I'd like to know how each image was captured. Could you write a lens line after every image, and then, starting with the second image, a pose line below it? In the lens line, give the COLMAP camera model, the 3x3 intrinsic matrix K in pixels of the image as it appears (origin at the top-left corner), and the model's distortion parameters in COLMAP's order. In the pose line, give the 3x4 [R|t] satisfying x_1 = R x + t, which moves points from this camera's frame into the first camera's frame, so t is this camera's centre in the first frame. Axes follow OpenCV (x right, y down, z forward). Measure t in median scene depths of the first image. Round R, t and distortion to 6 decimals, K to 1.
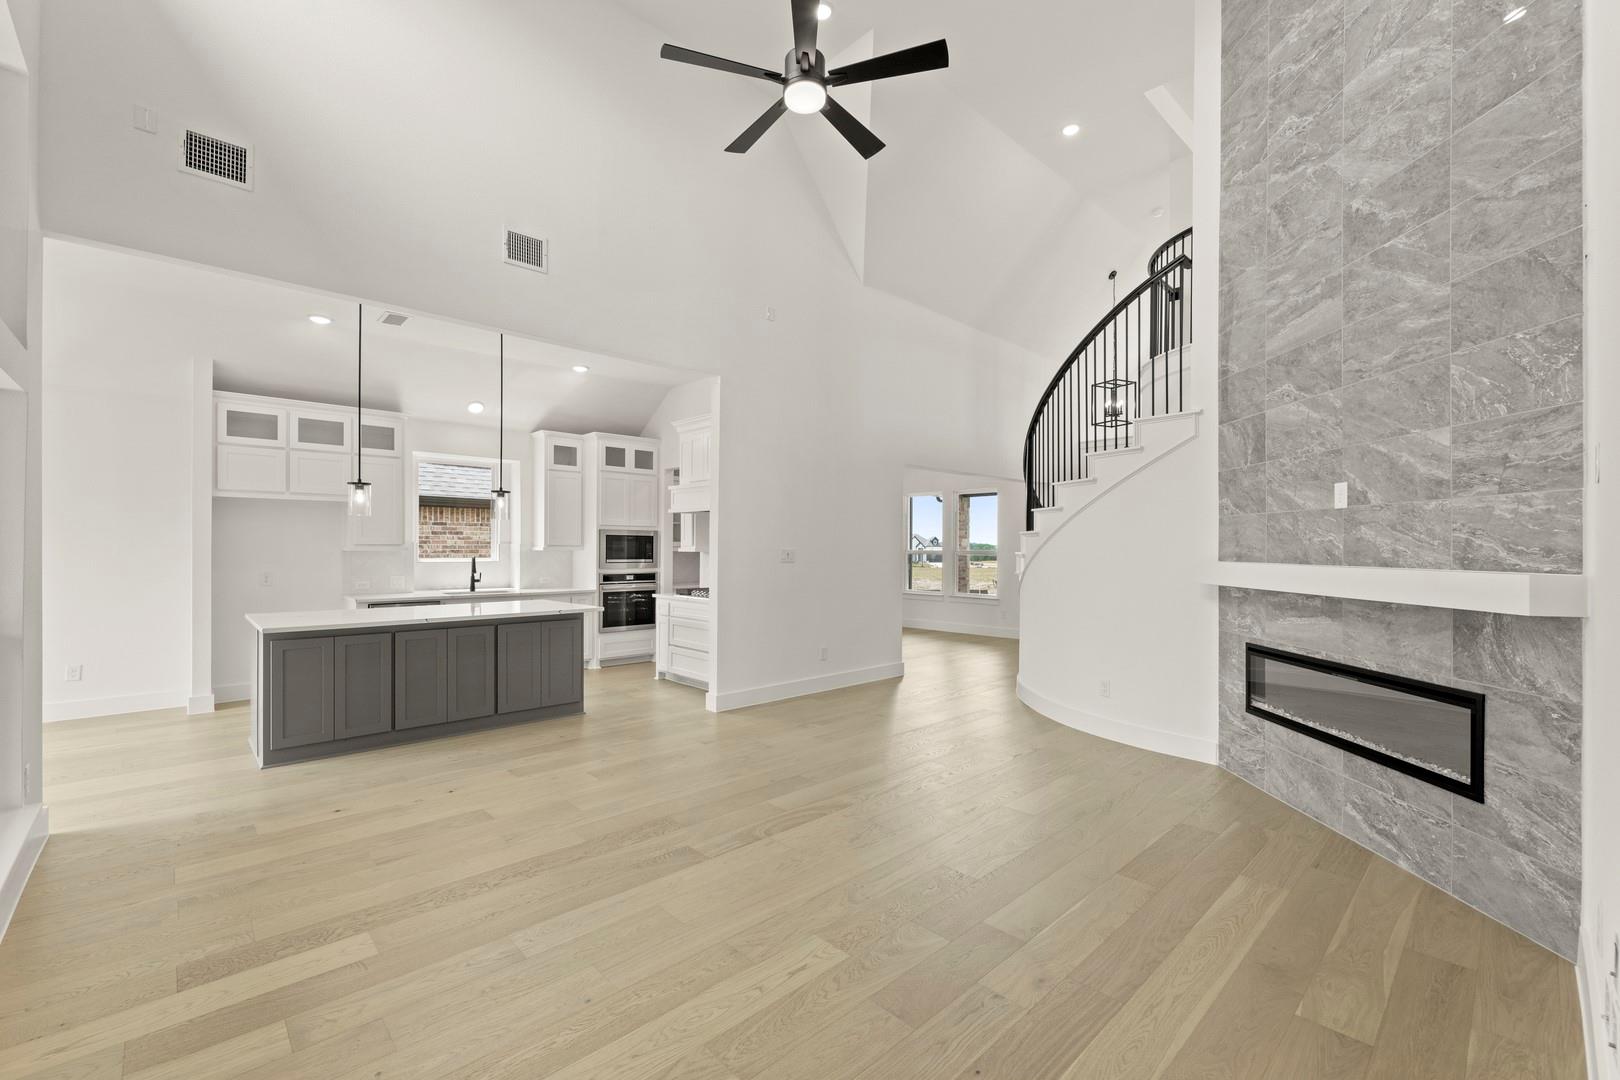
lens RADIAL K [[675.6, 0, 809.4], [0, 675.6, 565.7], [0, 0, 1]] dist [-0.004482, -0.000714]
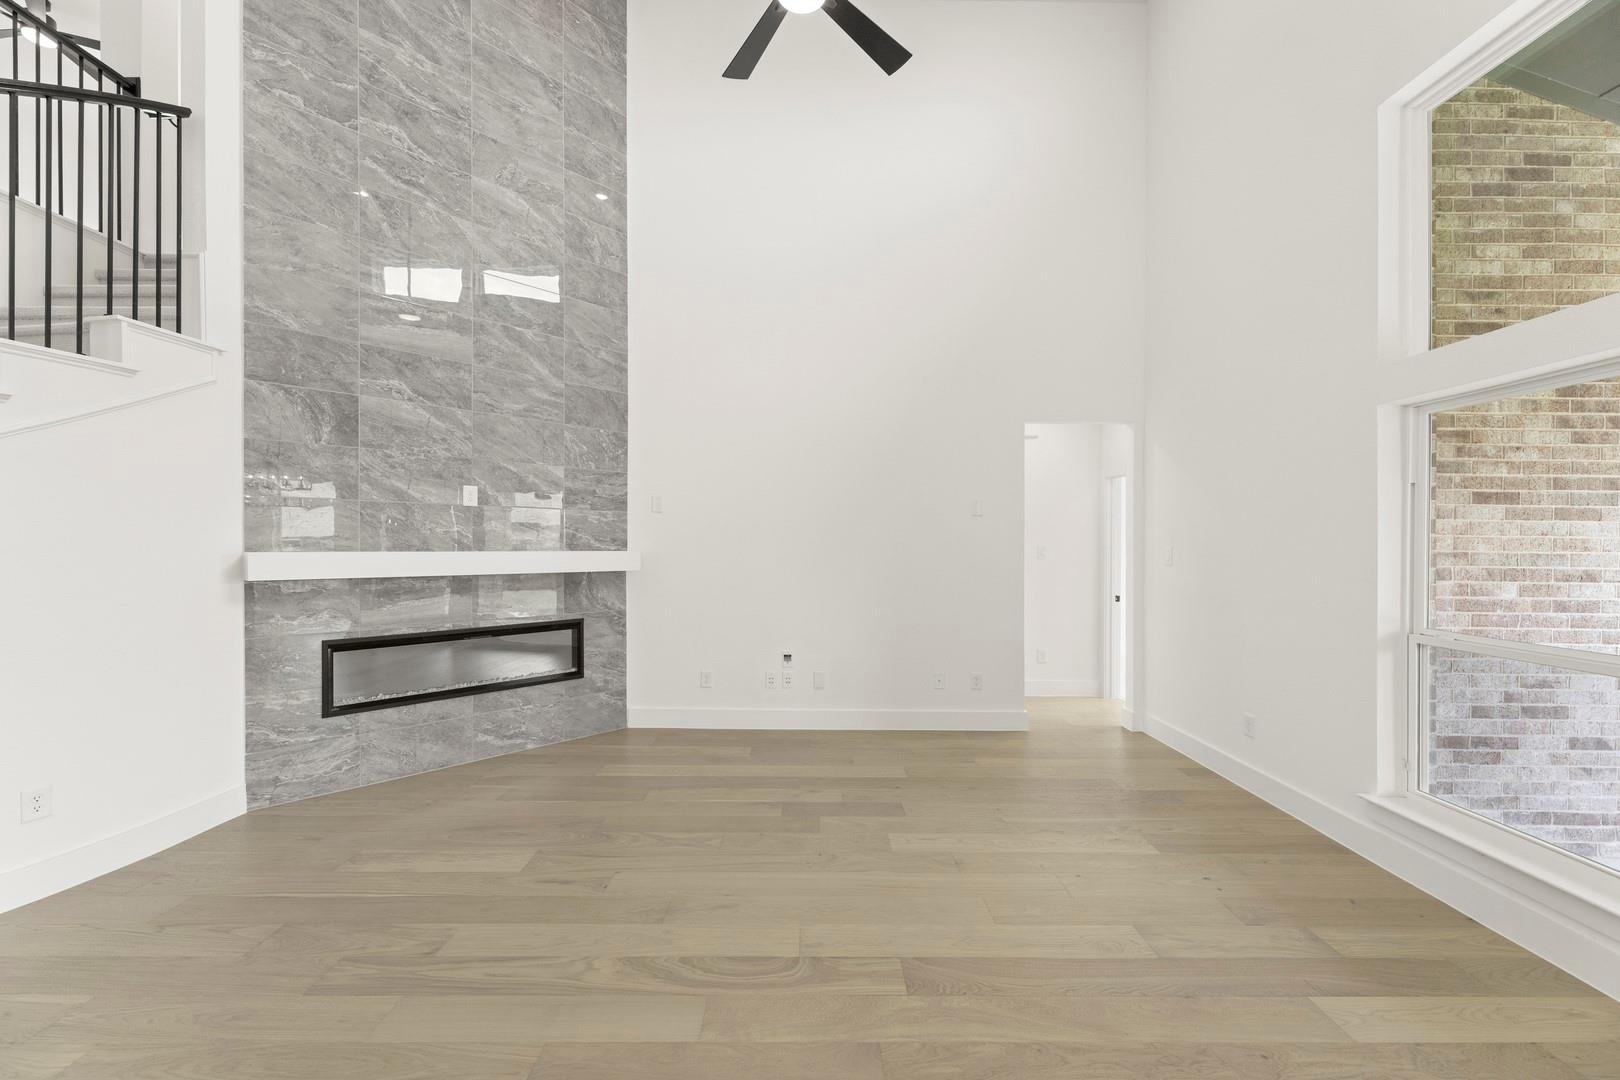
lens RADIAL K [[651.2, 0, 816.1], [0, 651.2, 544.9], [0, 0, 1]] dist [0.001837, -0.000271]
pose [[-0.736770, -0.014610, 0.675986, -0.583926], [0.005827, 0.999592, 0.027955, -0.047944], [-0.676118, 0.024536, -0.736384, 1.647864]]
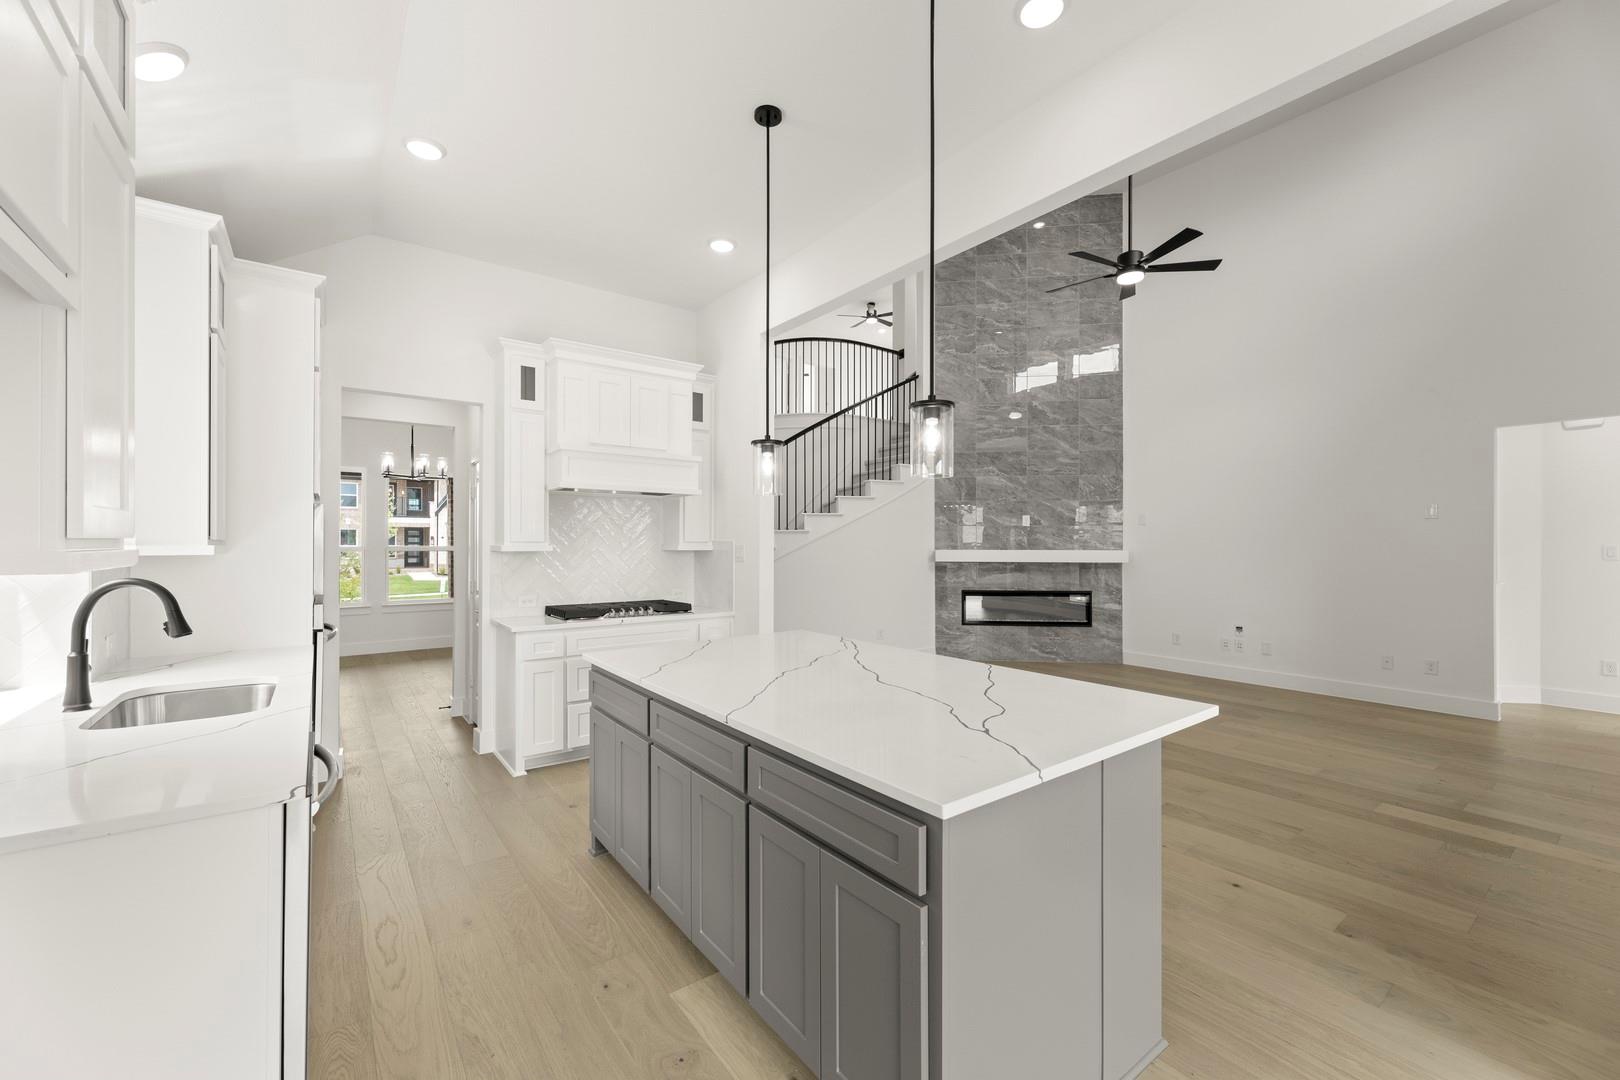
lens RADIAL K [[651.2, 0, 815.3], [0, 651.2, 557.4], [0, 0, 1]] dist [0.001837, -0.000271]
pose [[0.105230, -0.023581, 0.994168, -1.800356], [0.026371, 0.999433, 0.020915, -0.047221], [-0.994098, 0.024017, 0.105792, 1.692777]]
